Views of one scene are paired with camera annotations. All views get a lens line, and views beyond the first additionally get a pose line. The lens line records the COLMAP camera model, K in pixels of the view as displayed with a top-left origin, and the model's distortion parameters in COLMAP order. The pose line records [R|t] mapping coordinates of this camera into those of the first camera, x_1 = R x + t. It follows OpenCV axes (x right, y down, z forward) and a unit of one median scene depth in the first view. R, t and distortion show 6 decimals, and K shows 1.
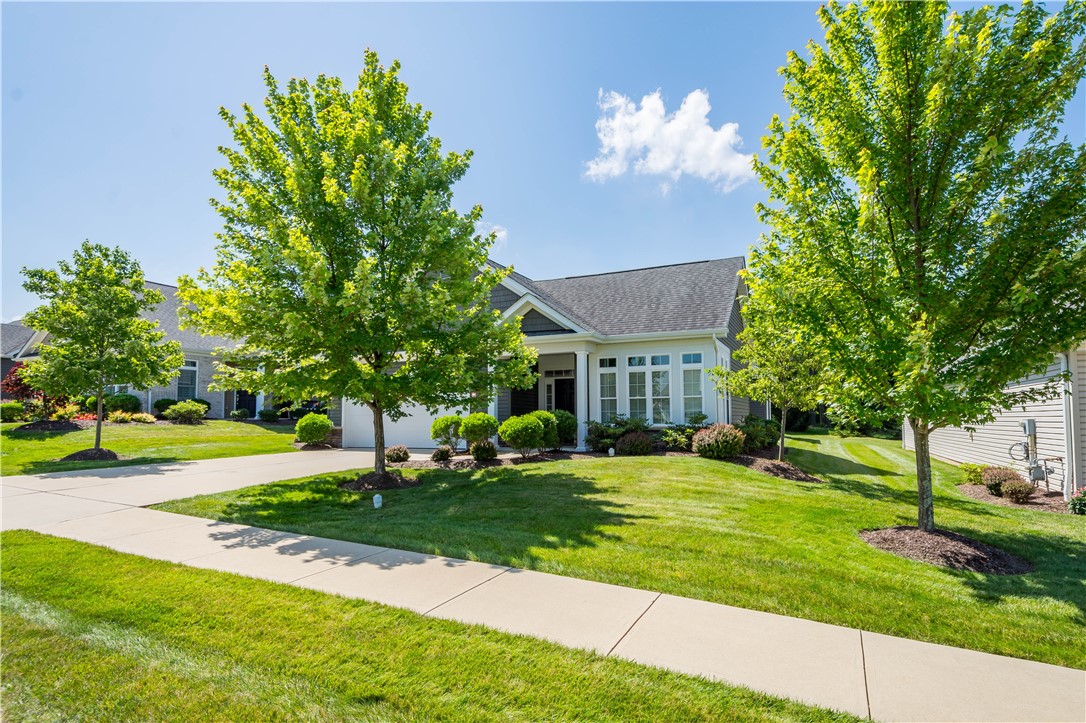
lens RADIAL K [[538.0, 0, 543.0], [0, 538.0, 361.5], [0, 0, 1]] dist [0.002670, 0.000268]
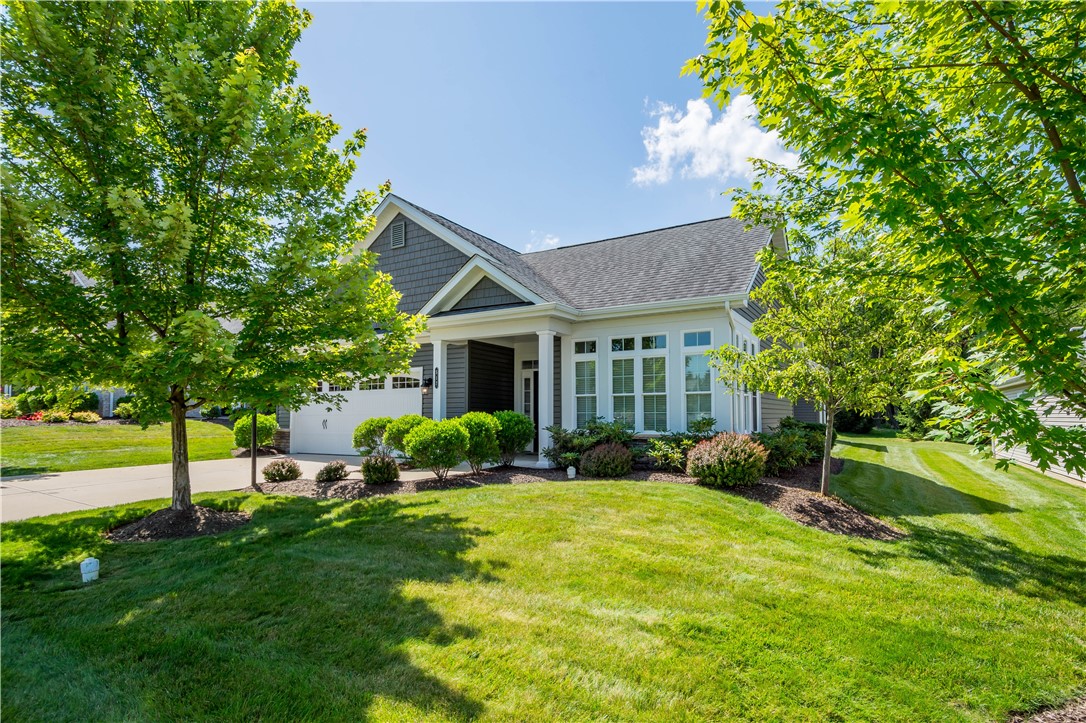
lens RADIAL K [[532.9, 0, 543.0], [0, 532.9, 361.5], [0, 0, 1]] dist [-0.003075, -0.000753]
pose [[0.995403, -0.005259, -0.095632, 0.145021], [0.005515, 0.999982, 0.002414, 0.022128], [0.095617, -0.002930, 0.995414, 0.291083]]
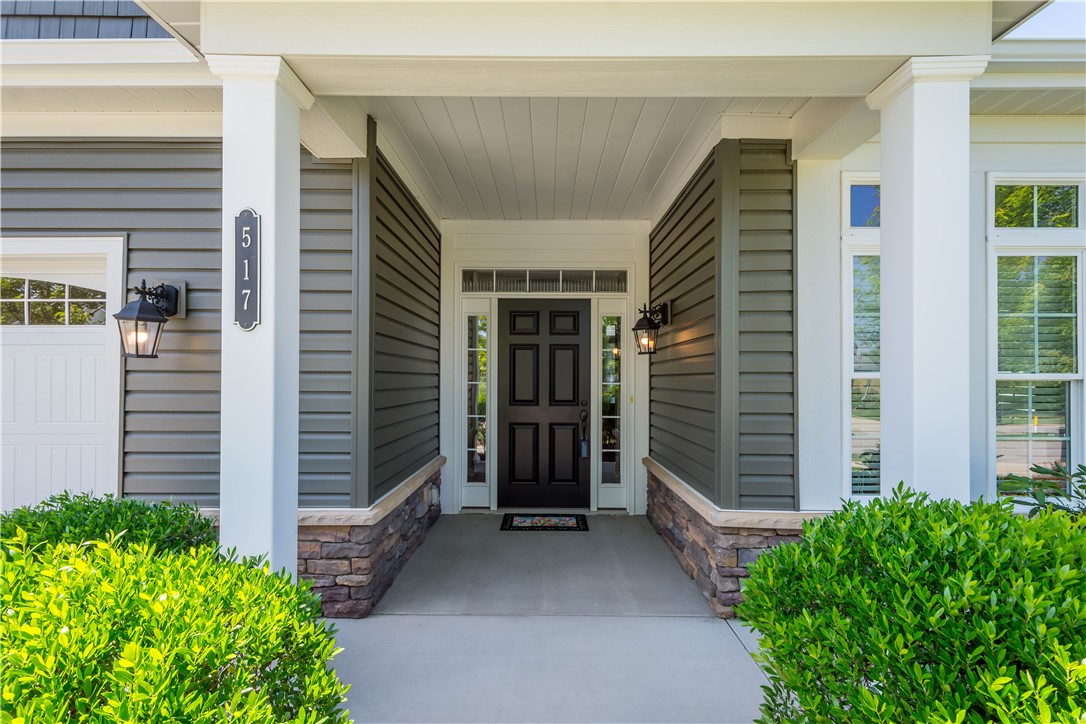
lens RADIAL K [[484.2, 0, 542.8], [0, 484.2, 374.3], [0, 0, 1]] dist [0.000195, -0.000071]
pose [[0.894781, 0.007429, 0.446444, -0.074427], [-0.047535, 0.995764, 0.078701, 0.062440], [-0.443968, -0.091641, 0.891344, 0.901704]]
